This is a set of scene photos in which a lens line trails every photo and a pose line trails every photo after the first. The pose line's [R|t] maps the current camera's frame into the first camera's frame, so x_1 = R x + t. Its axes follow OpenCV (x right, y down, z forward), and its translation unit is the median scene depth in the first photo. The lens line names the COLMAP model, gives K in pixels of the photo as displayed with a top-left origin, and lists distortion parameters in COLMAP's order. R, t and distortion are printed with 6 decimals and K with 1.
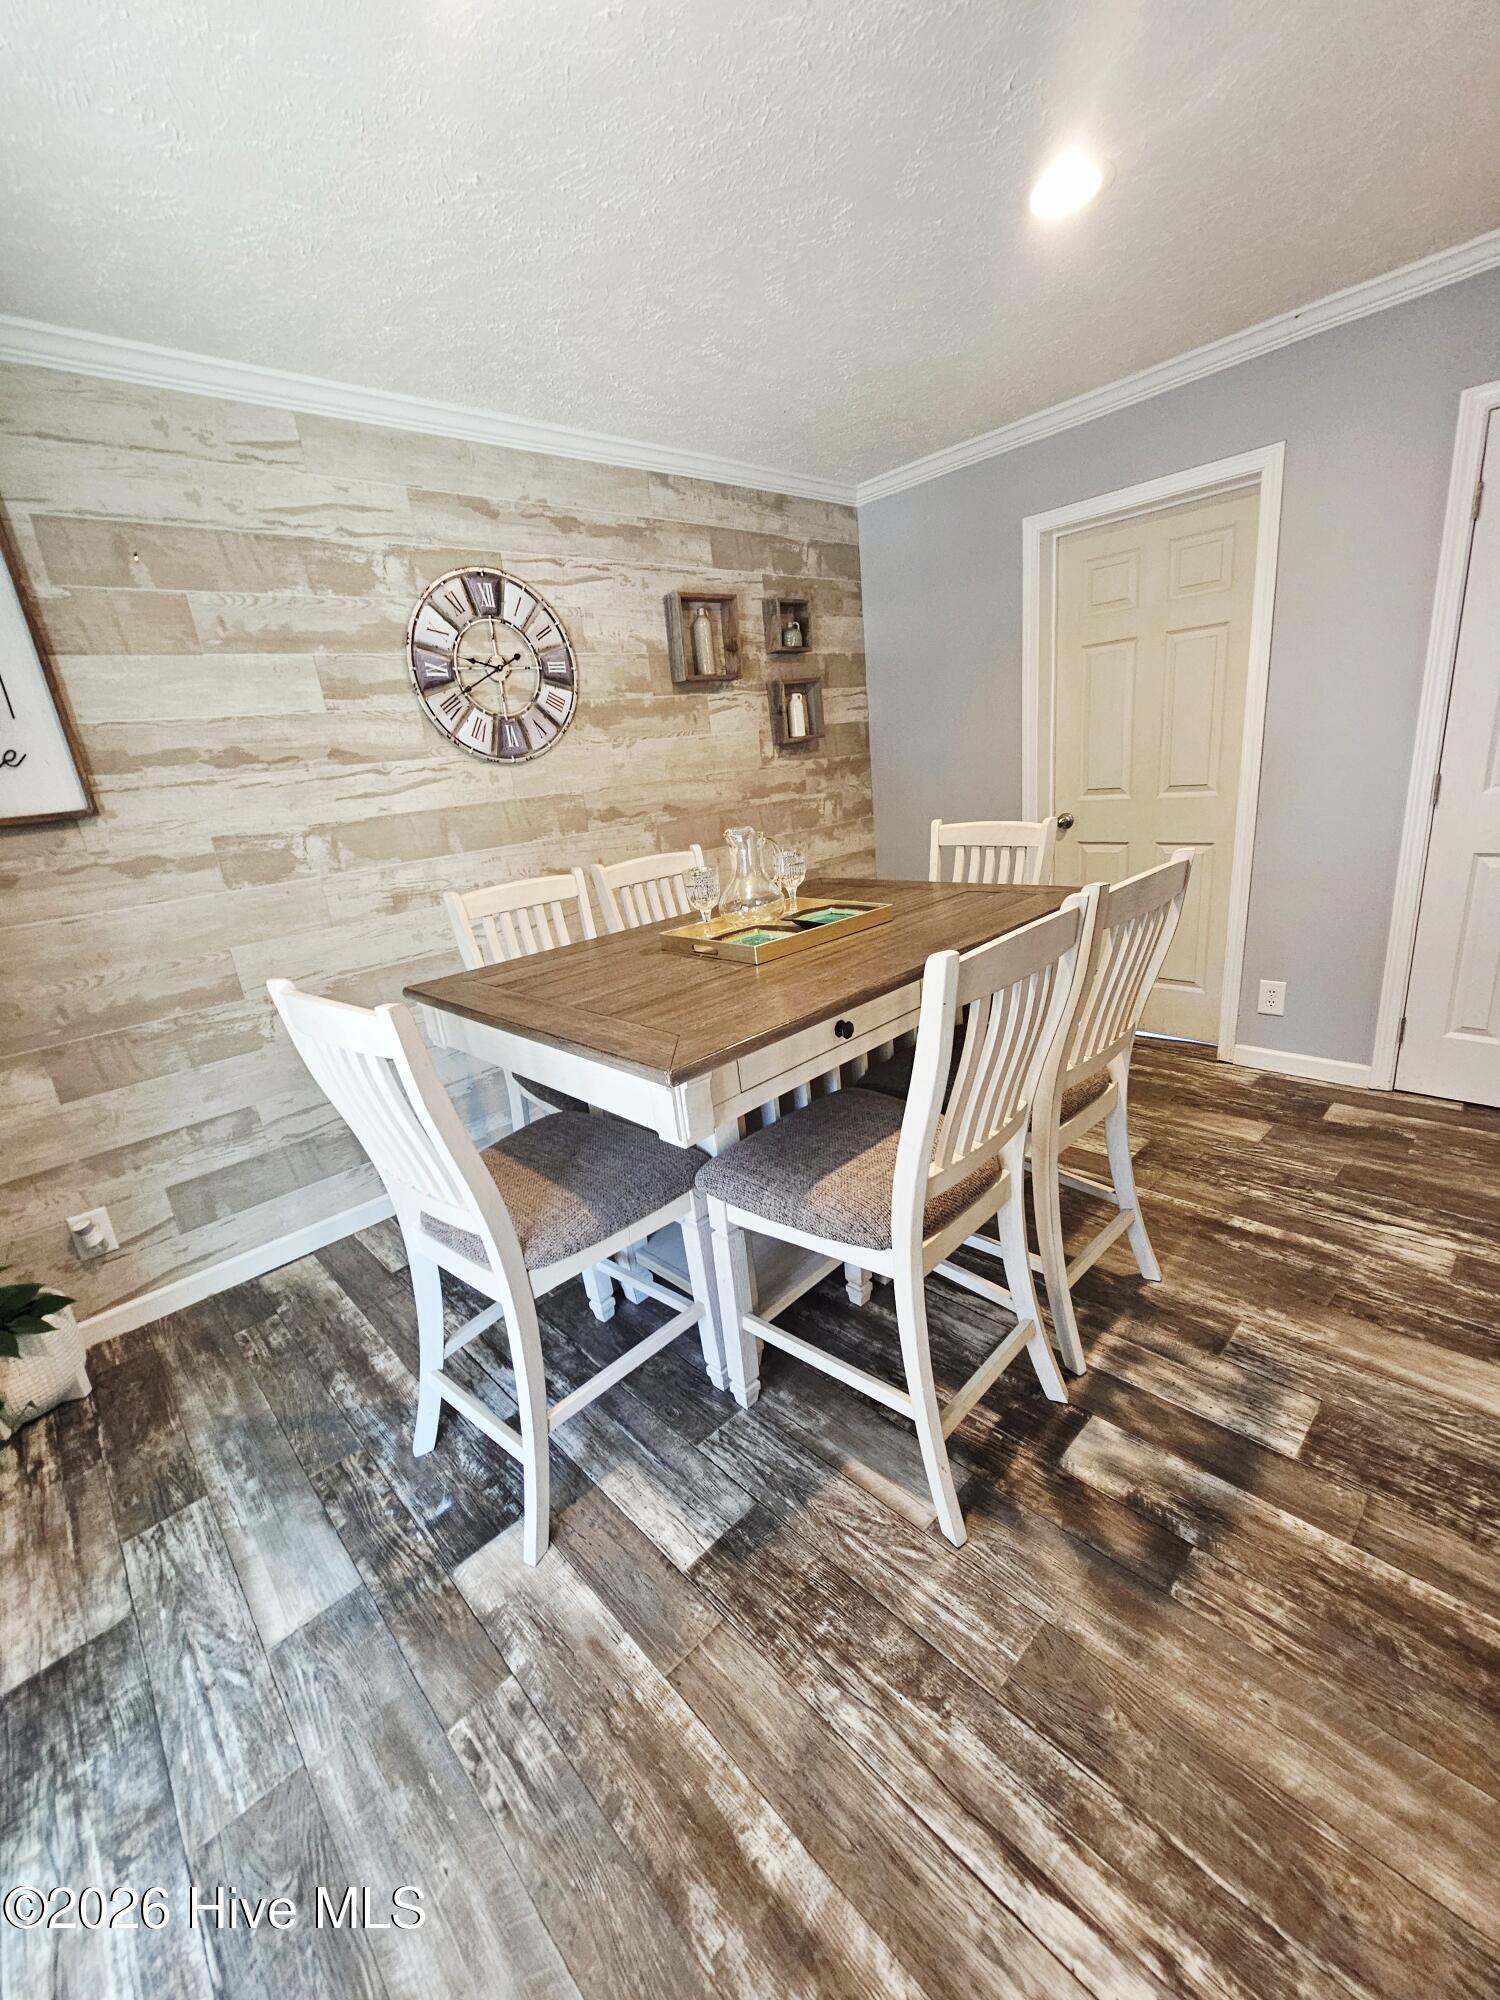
lens RADIAL K [[813.5, 0, 731.9], [0, 813.5, 1007.2], [0, 0, 1]] dist [0.005707, -0.004691]
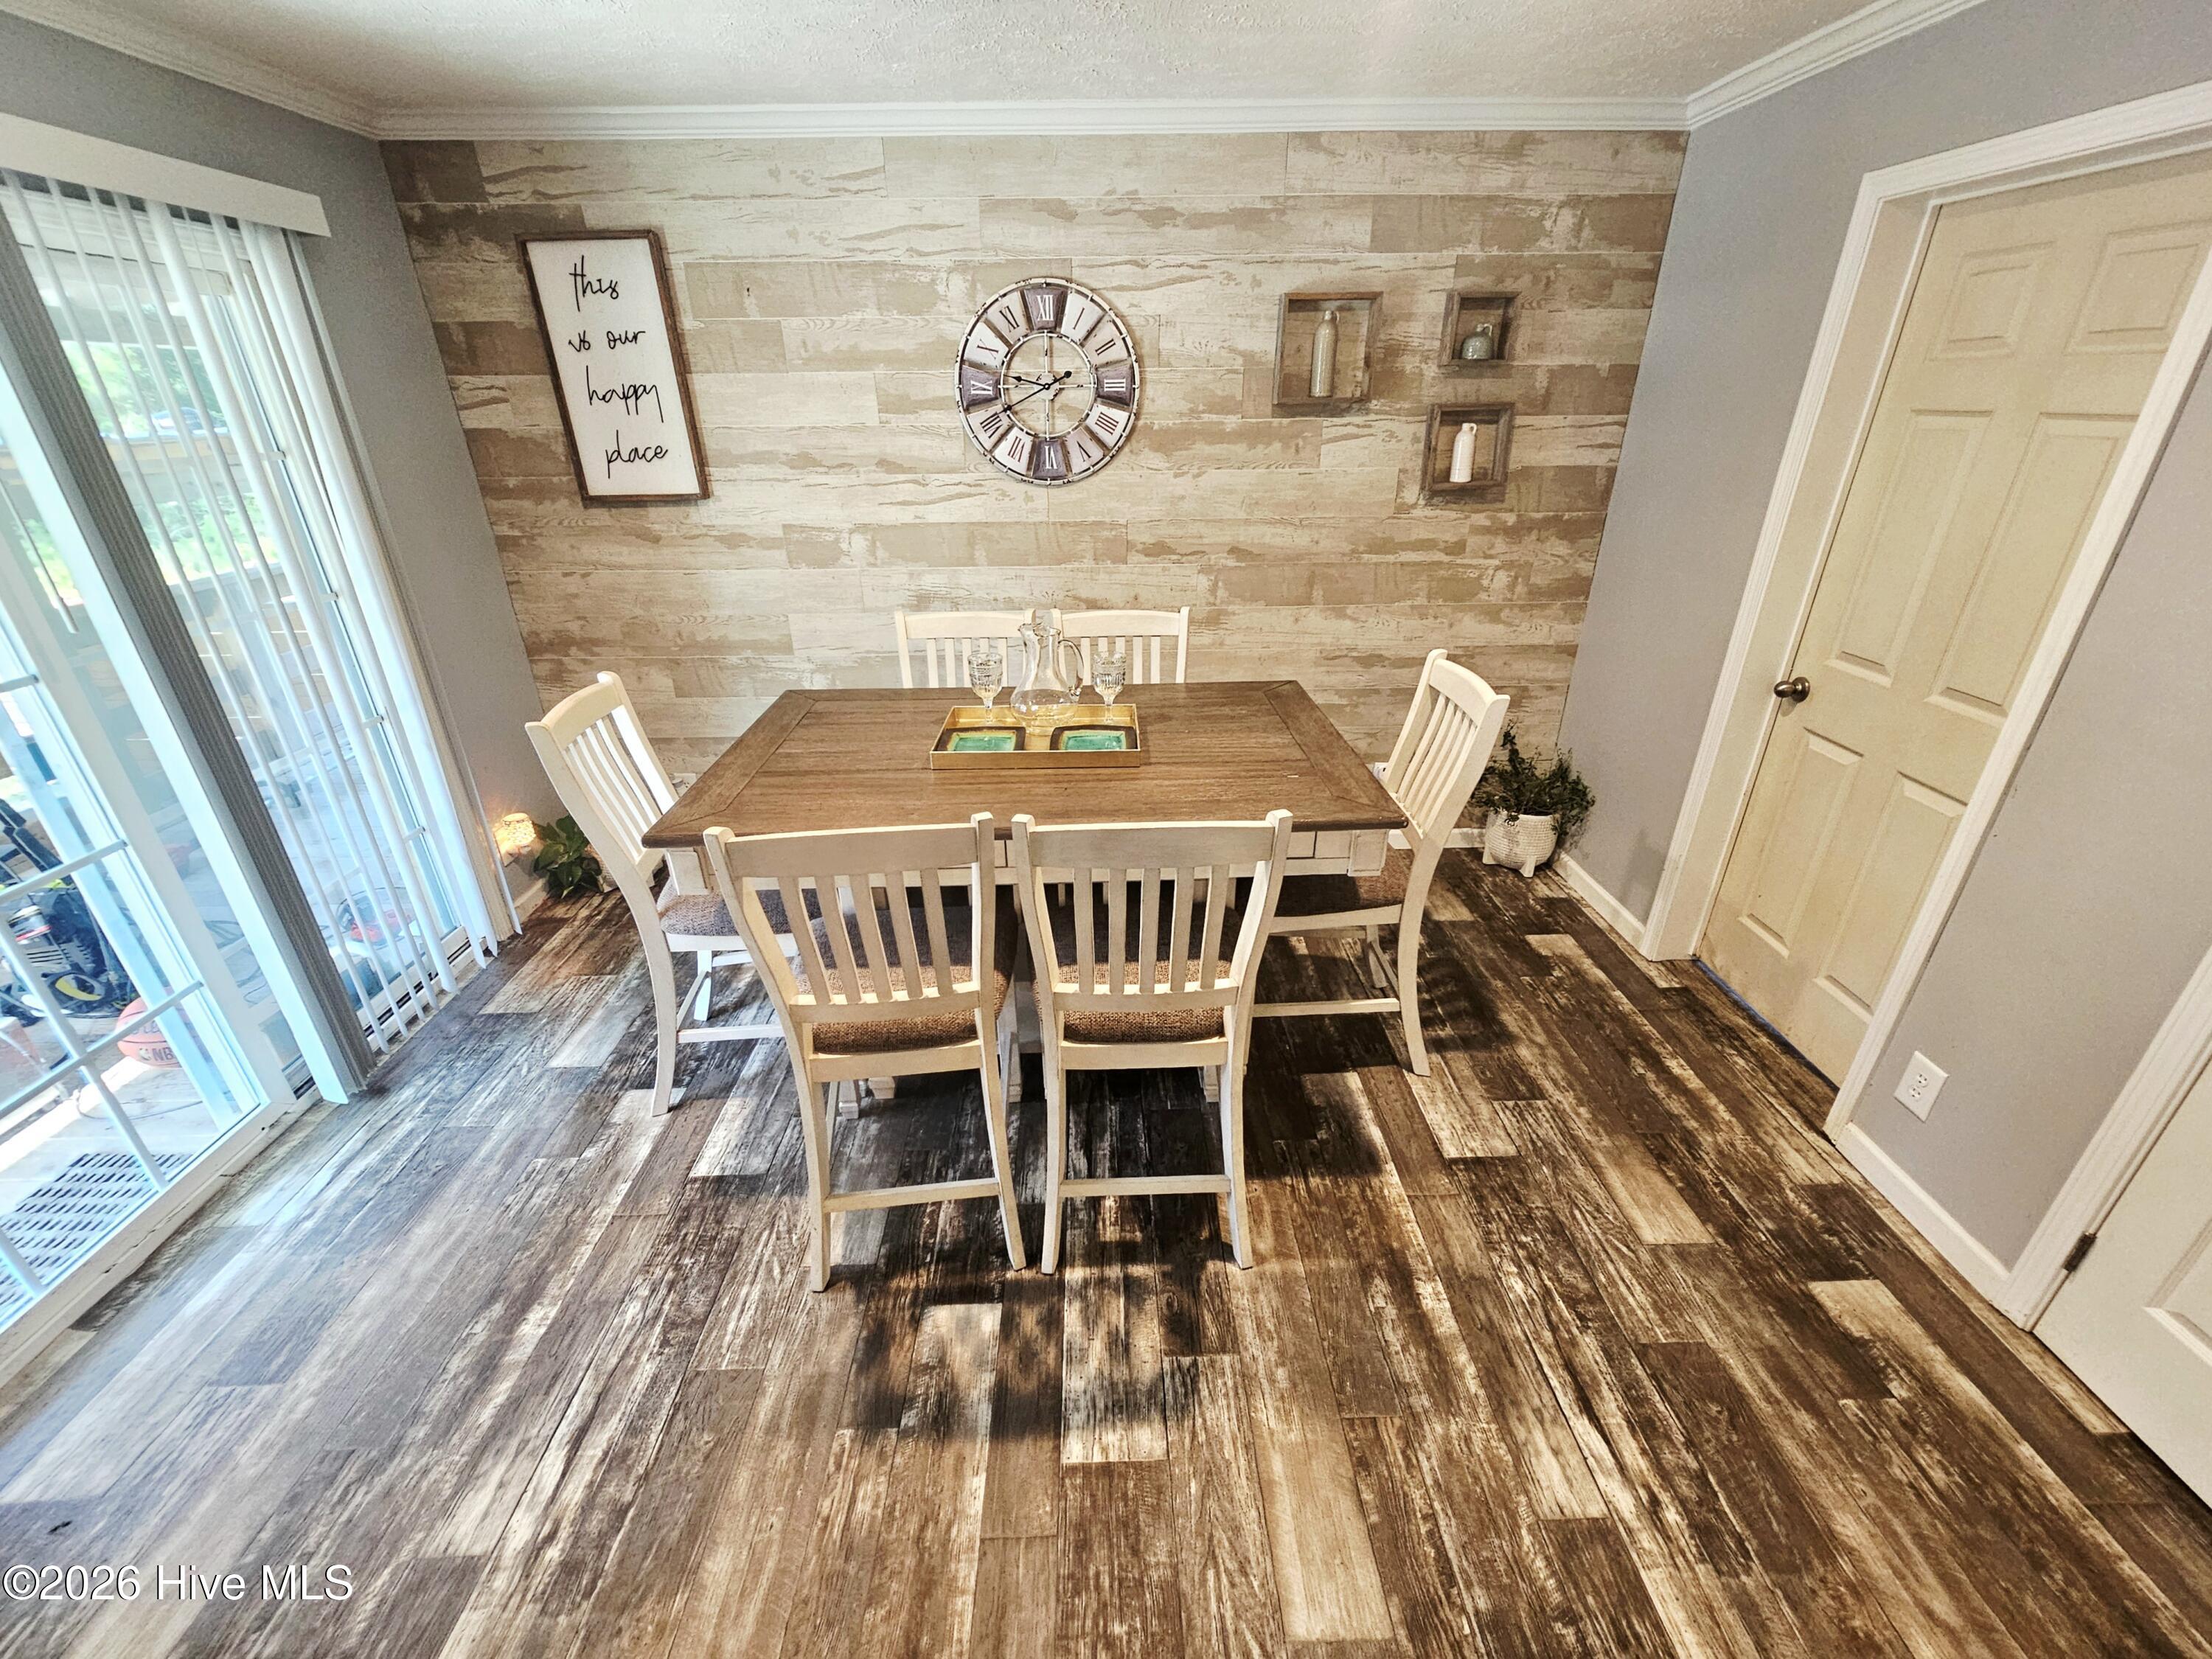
lens RADIAL K [[905.6, 0, 1111.7], [0, 905.6, 845.6], [0, 0, 1]] dist [-0.001813, -0.000542]
pose [[0.745126, 0.378278, -0.549266, 0.580468], [-0.260591, 0.923247, 0.282325, -0.230650], [0.613905, -0.067234, 0.786511, 0.147148]]
